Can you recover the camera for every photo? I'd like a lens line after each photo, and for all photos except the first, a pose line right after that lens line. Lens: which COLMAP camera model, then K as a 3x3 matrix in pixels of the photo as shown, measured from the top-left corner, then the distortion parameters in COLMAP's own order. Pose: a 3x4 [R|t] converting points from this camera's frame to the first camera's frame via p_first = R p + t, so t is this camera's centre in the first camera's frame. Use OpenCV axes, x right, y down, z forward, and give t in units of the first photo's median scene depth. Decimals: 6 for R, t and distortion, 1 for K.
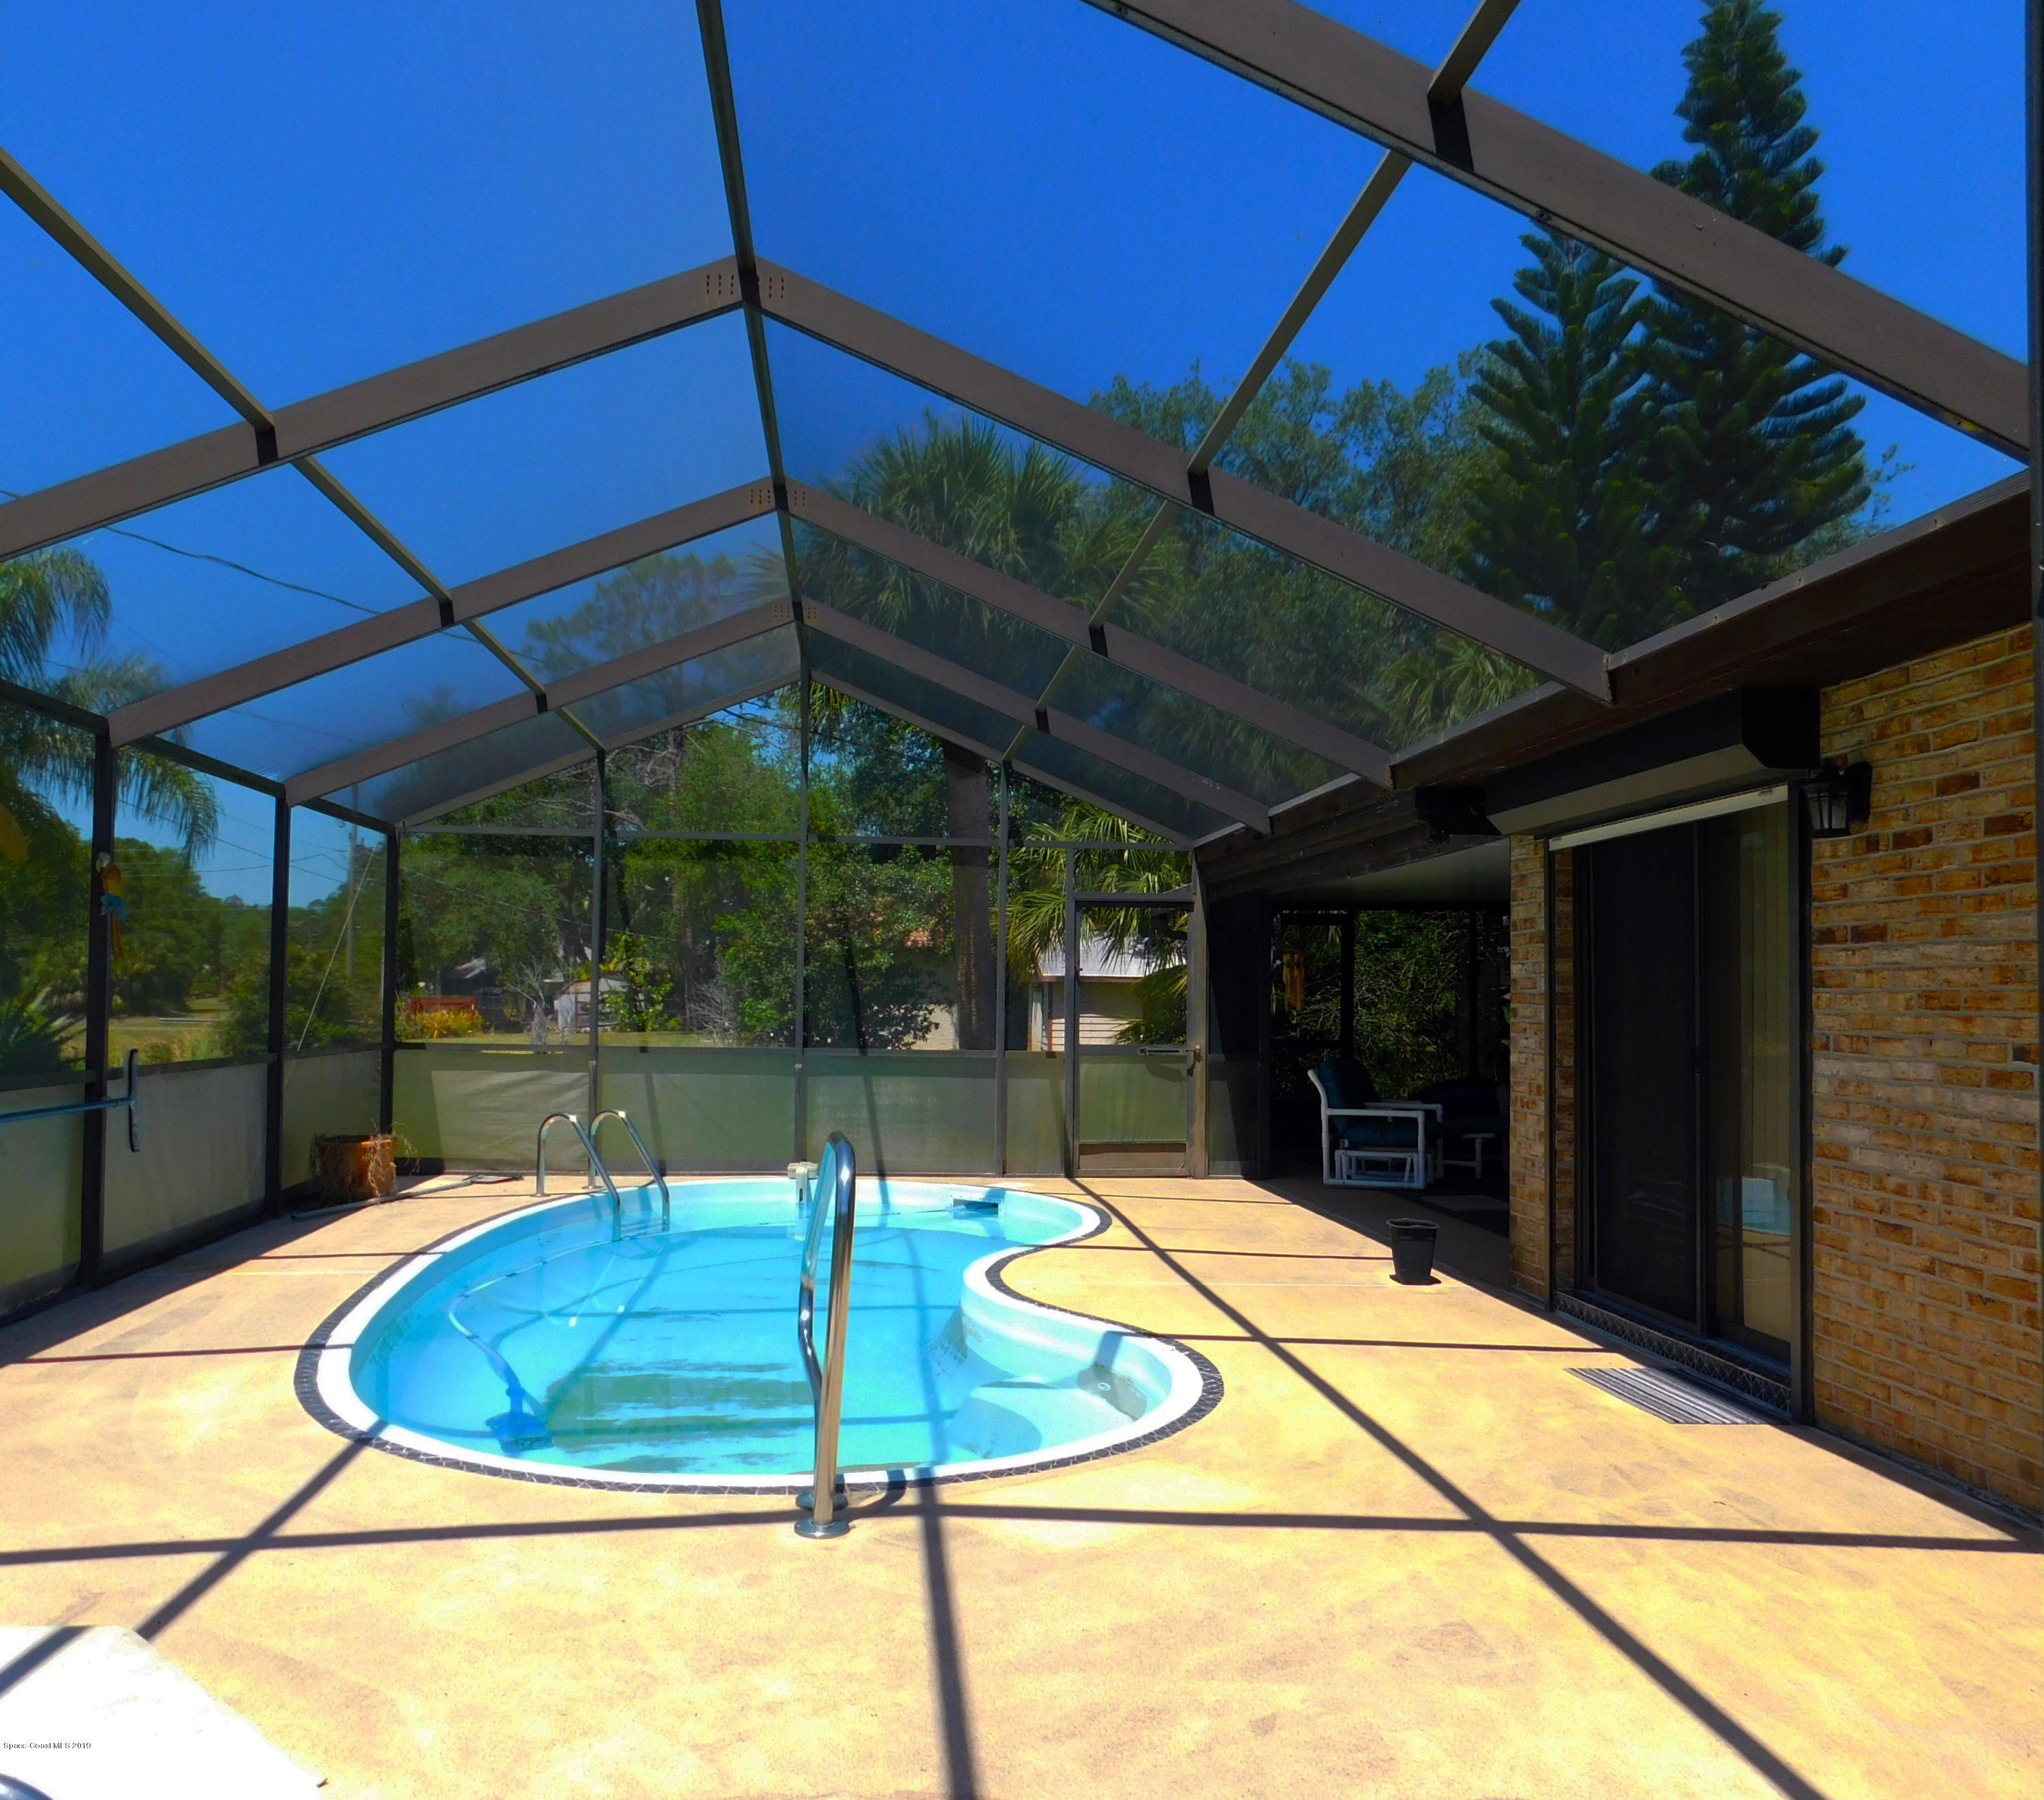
lens RADIAL K [[1648.5, 0, 1022.0], [0, 1648.5, 900.0], [0, 0, 1]] dist [0.001303, 0.000566]
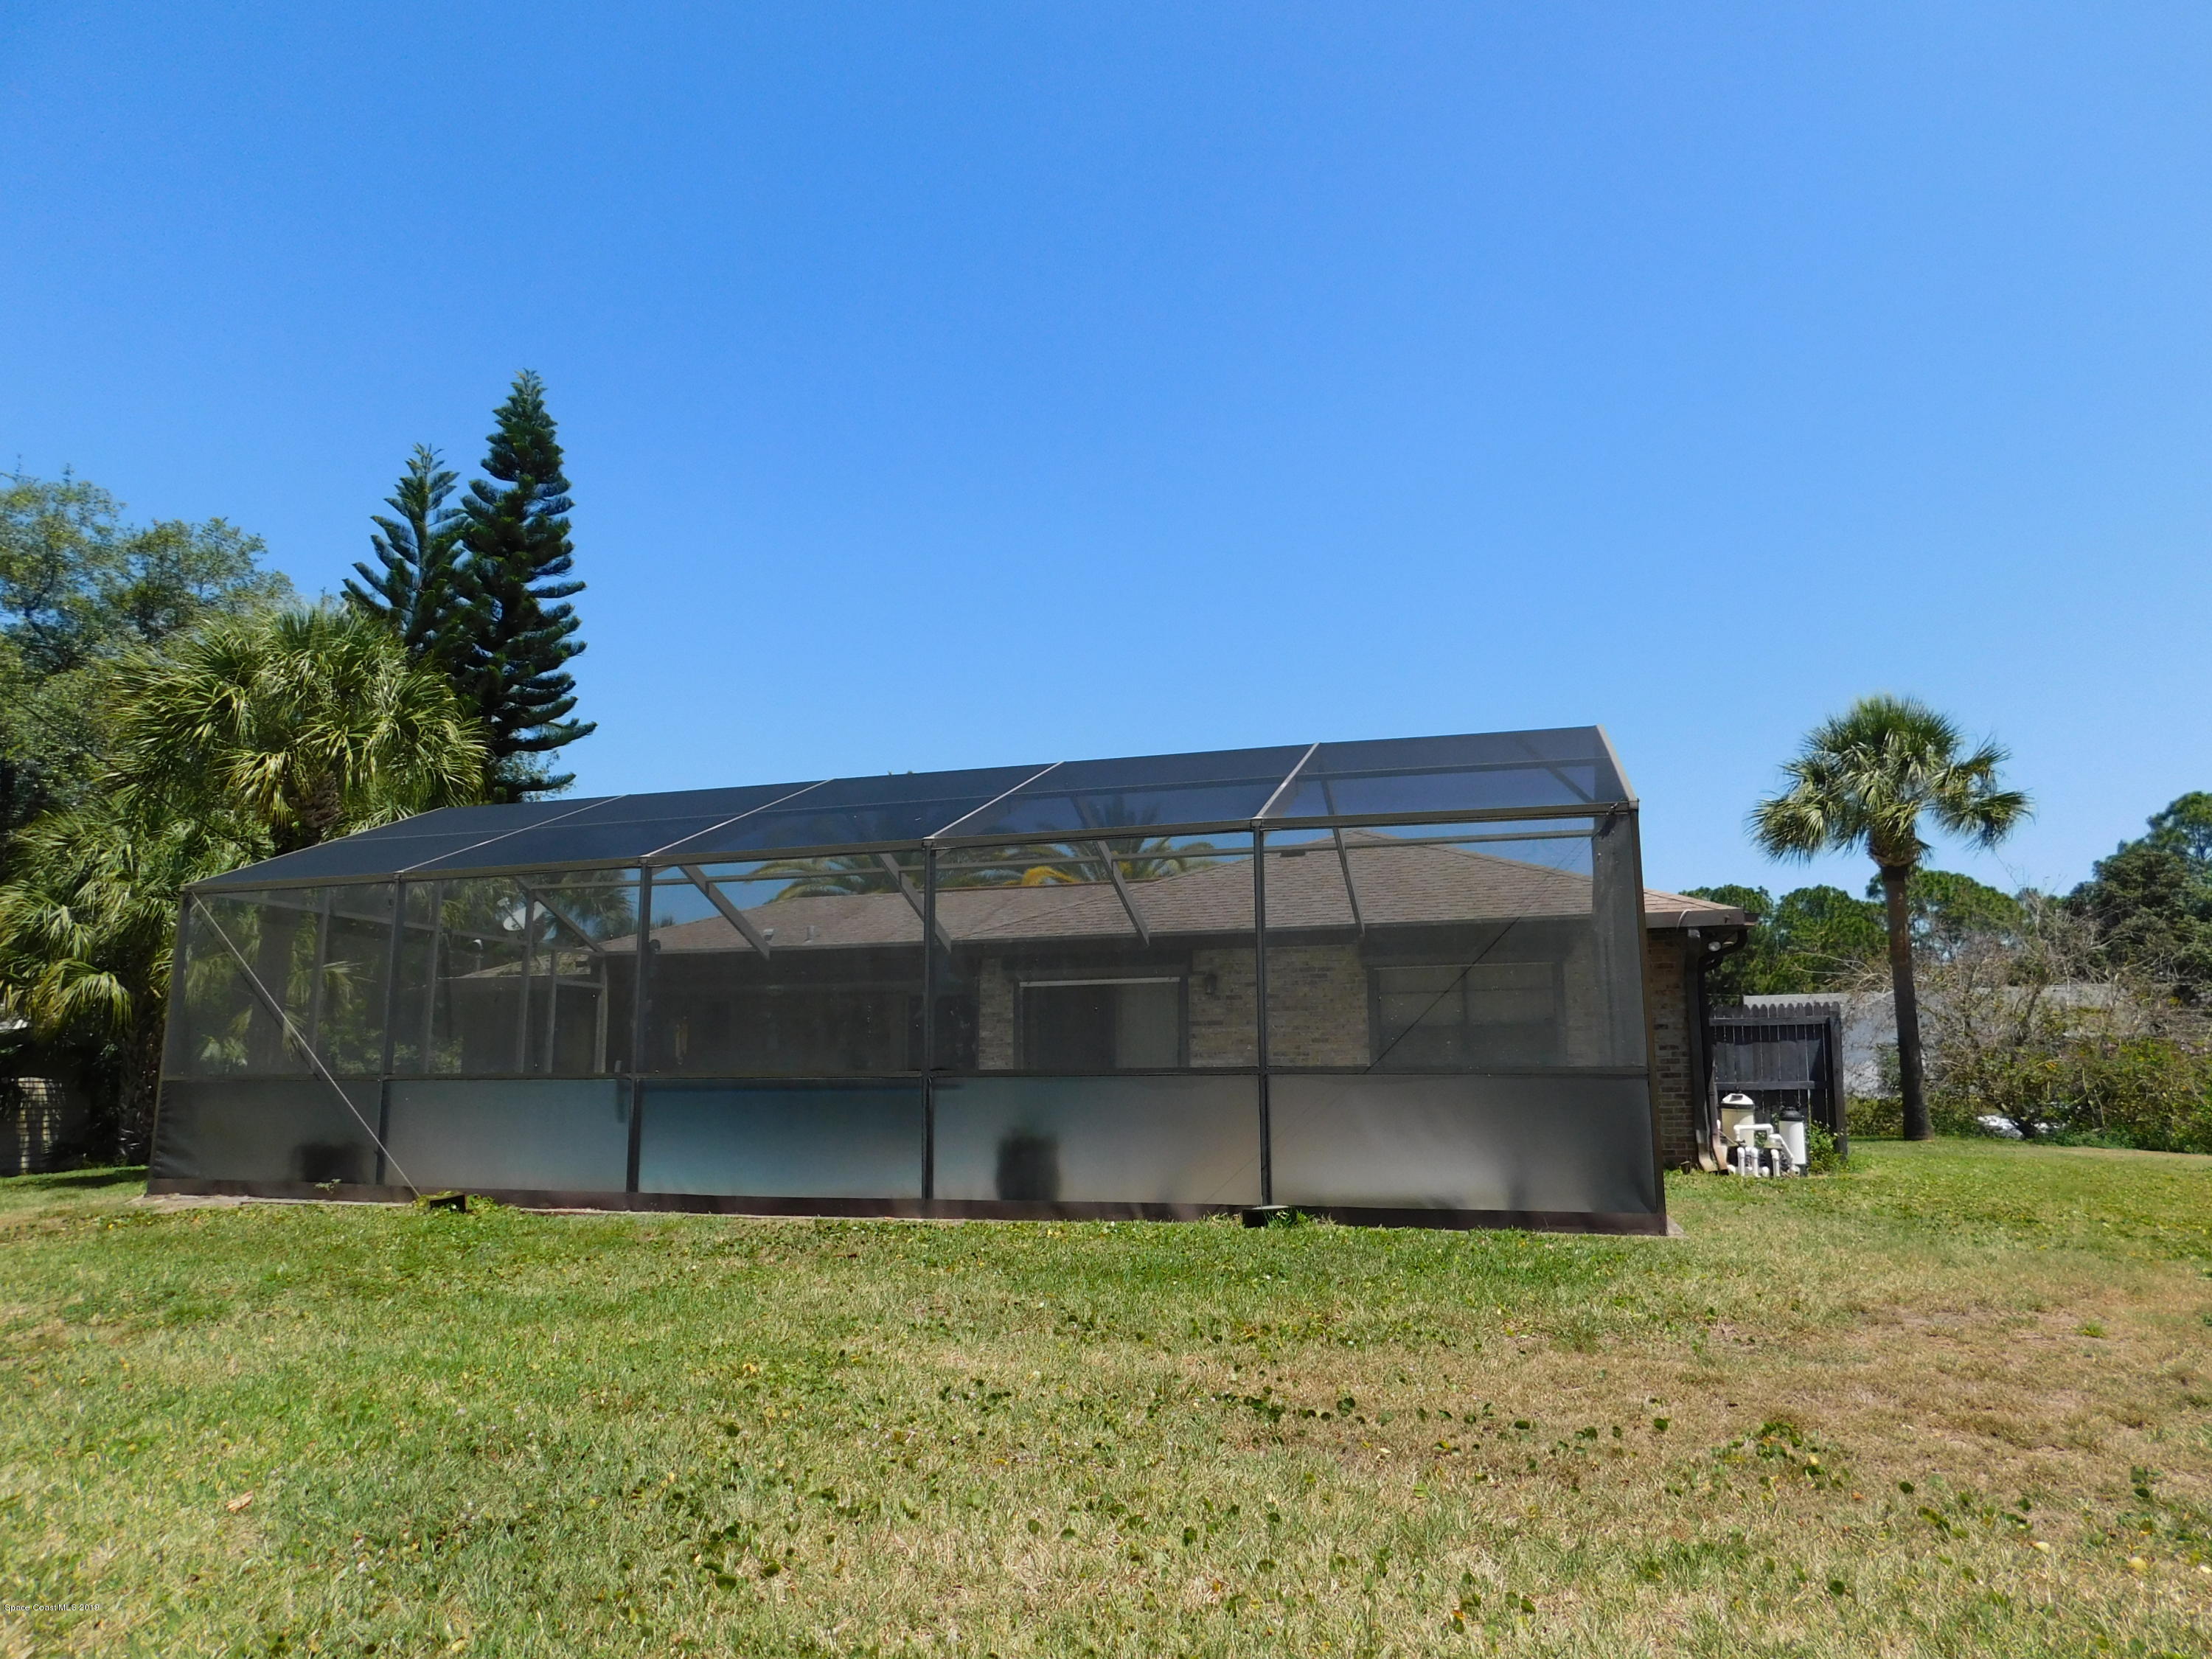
lens RADIAL K [[1473.7, 0, 1106.0], [0, 1473.7, 829.5], [0, 0, 1]] dist [-0.004745, -0.001874]
pose [[0.379343, 0.140723, 0.914492, -2.485411], [-0.041800, 0.989964, -0.134998, 0.045134], [-0.924311, 0.012984, 0.381418, -0.001023]]
